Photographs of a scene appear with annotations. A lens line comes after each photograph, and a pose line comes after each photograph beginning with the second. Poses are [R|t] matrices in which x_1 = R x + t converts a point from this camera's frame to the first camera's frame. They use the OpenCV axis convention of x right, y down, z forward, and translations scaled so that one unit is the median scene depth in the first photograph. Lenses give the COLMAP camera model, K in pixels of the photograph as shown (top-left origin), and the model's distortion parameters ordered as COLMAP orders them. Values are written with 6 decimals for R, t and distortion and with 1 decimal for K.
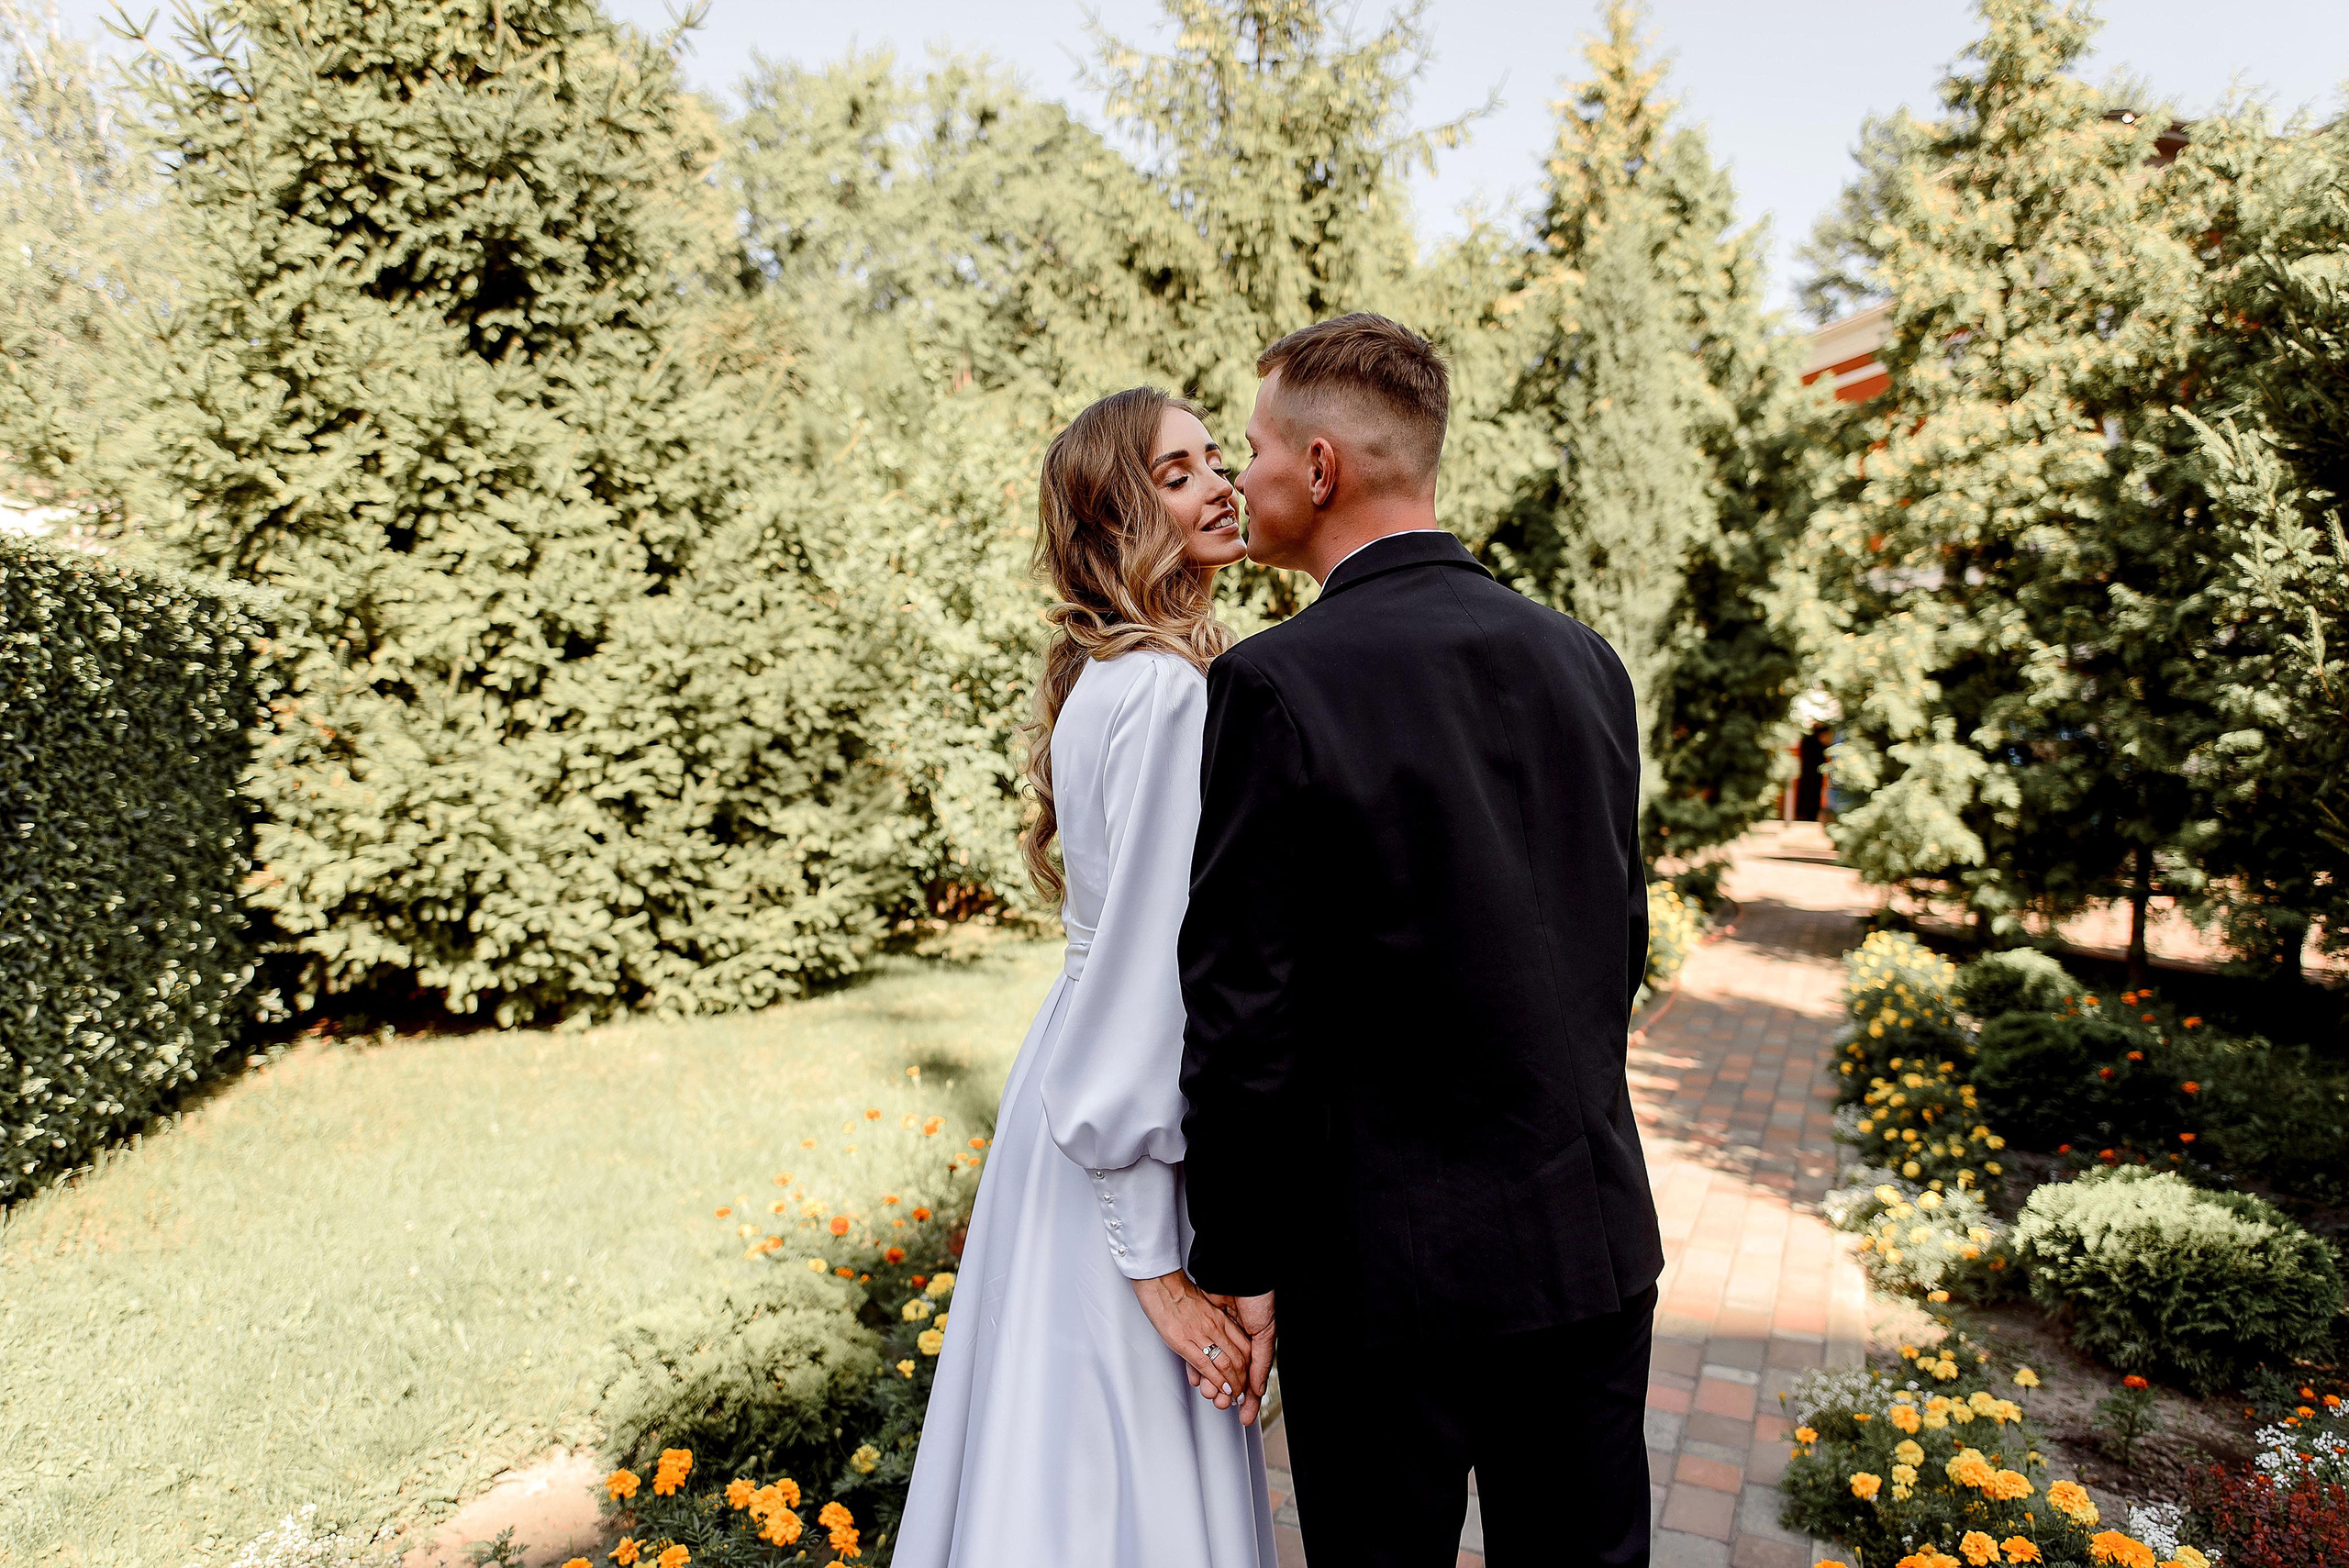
lens RADIAL K [[1372.3, 0, 1178.3], [0, 1372.3, 809.7], [0, 0, 1]] dist [-0.014523, 0.002930]
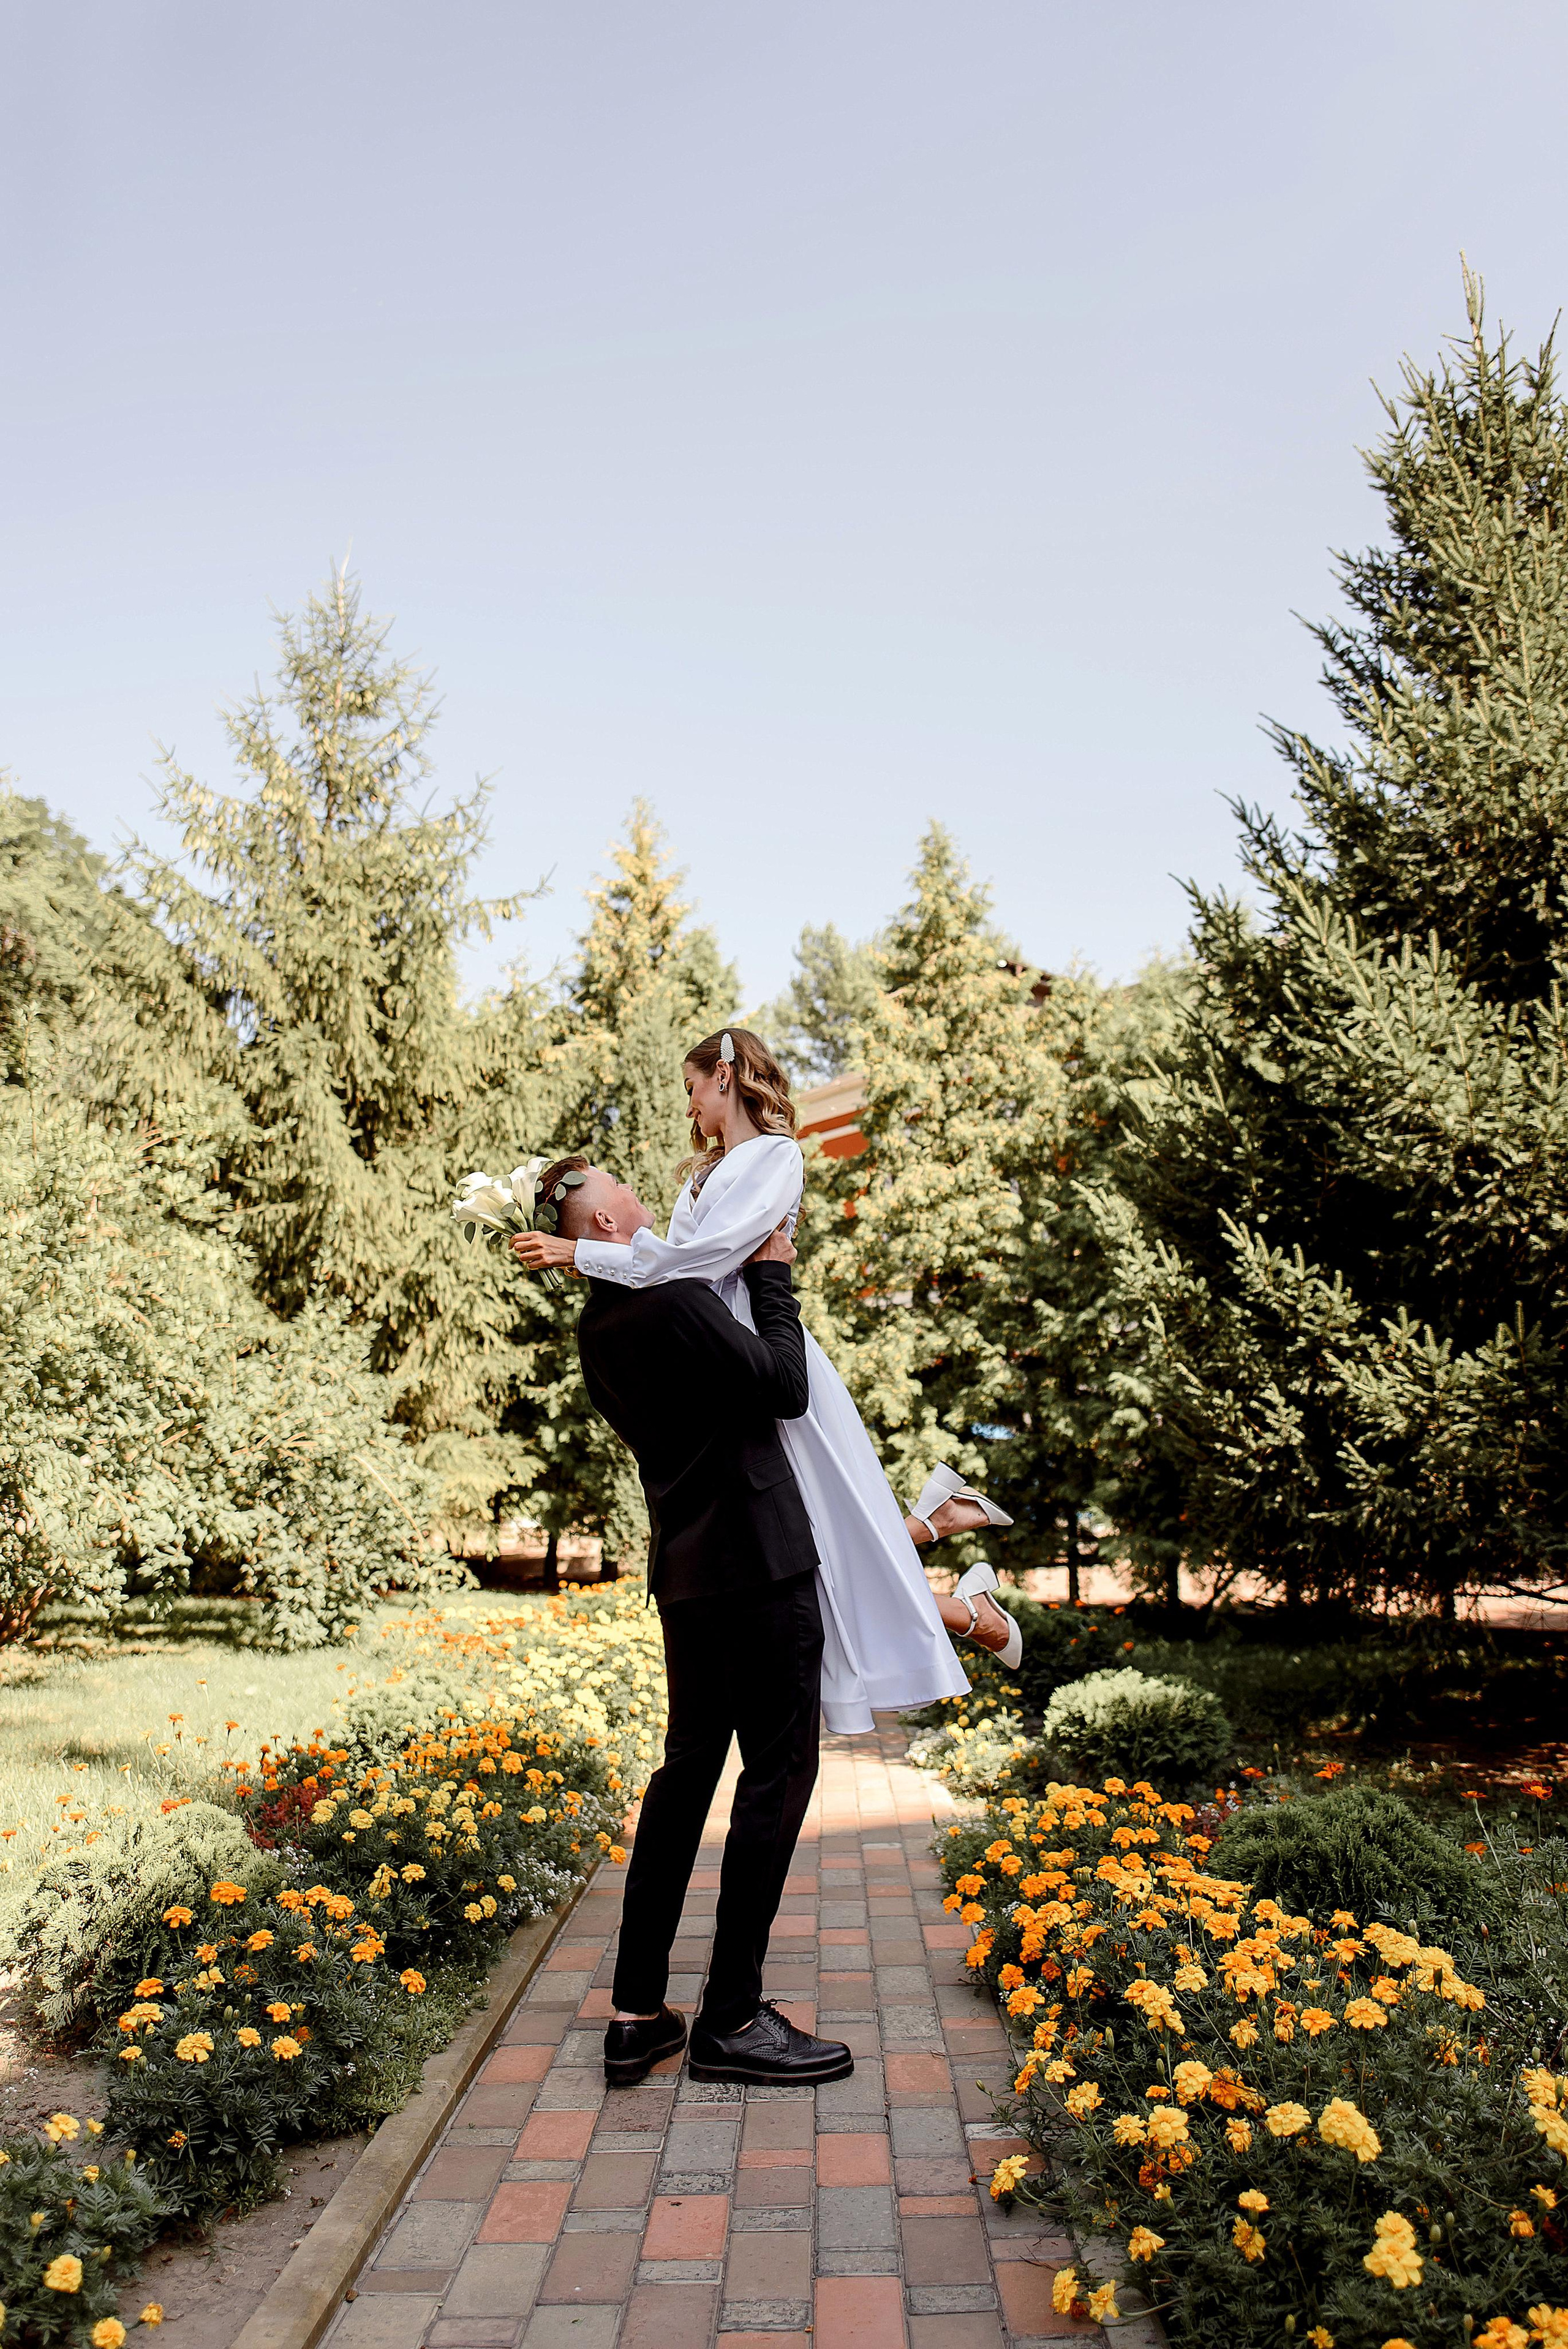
lens RADIAL K [[1407.9, 0, 790.3], [0, 1407.9, 1201.9], [0, 0, 1]] dist [-0.000070, 0.003700]
pose [[0.905743, 0.053672, 0.420415, -0.099600], [0.048893, 0.972095, -0.229437, 0.037799], [-0.420998, 0.228367, 0.877844, -0.111330]]
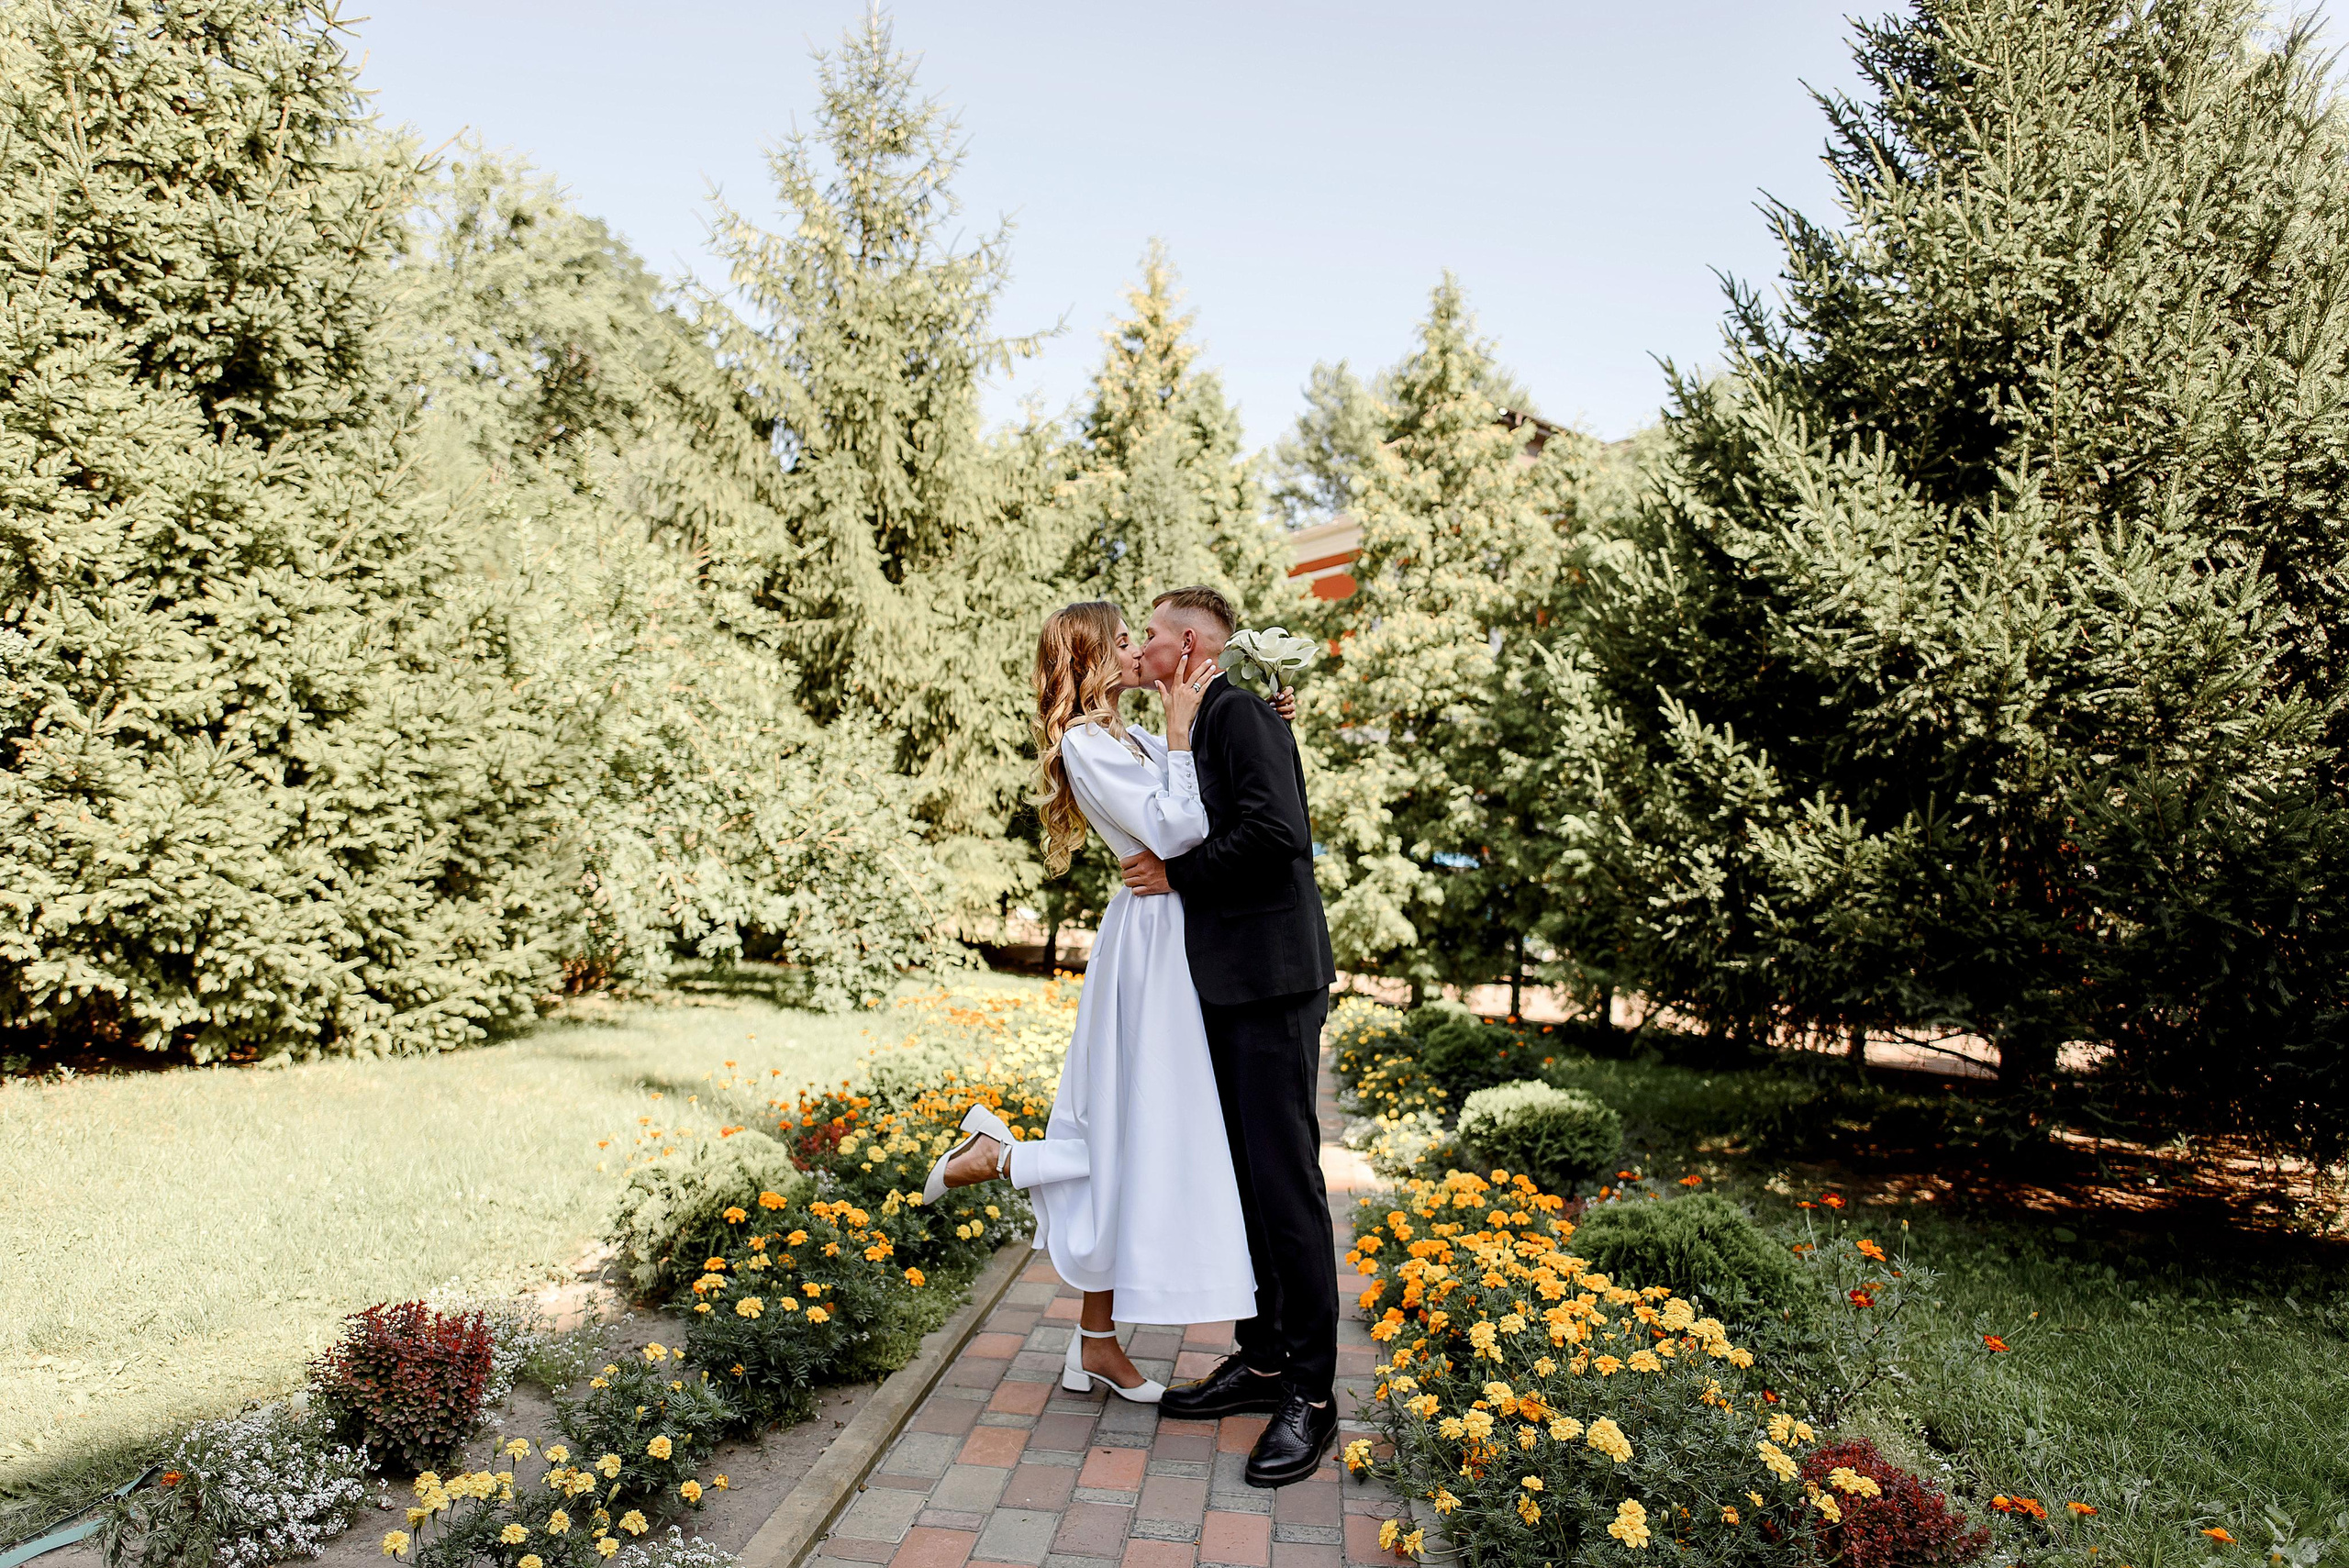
lens RADIAL K [[1307.7, 0, 1162.8], [0, 1307.7, 833.8], [0, 0, 1]] dist [0.002991, 0.000794]
pose [[0.938022, 0.040424, 0.344211, -0.101013], [-0.014102, 0.996804, -0.078633, 0.033844], [-0.346289, 0.068906, 0.935594, -0.136103]]
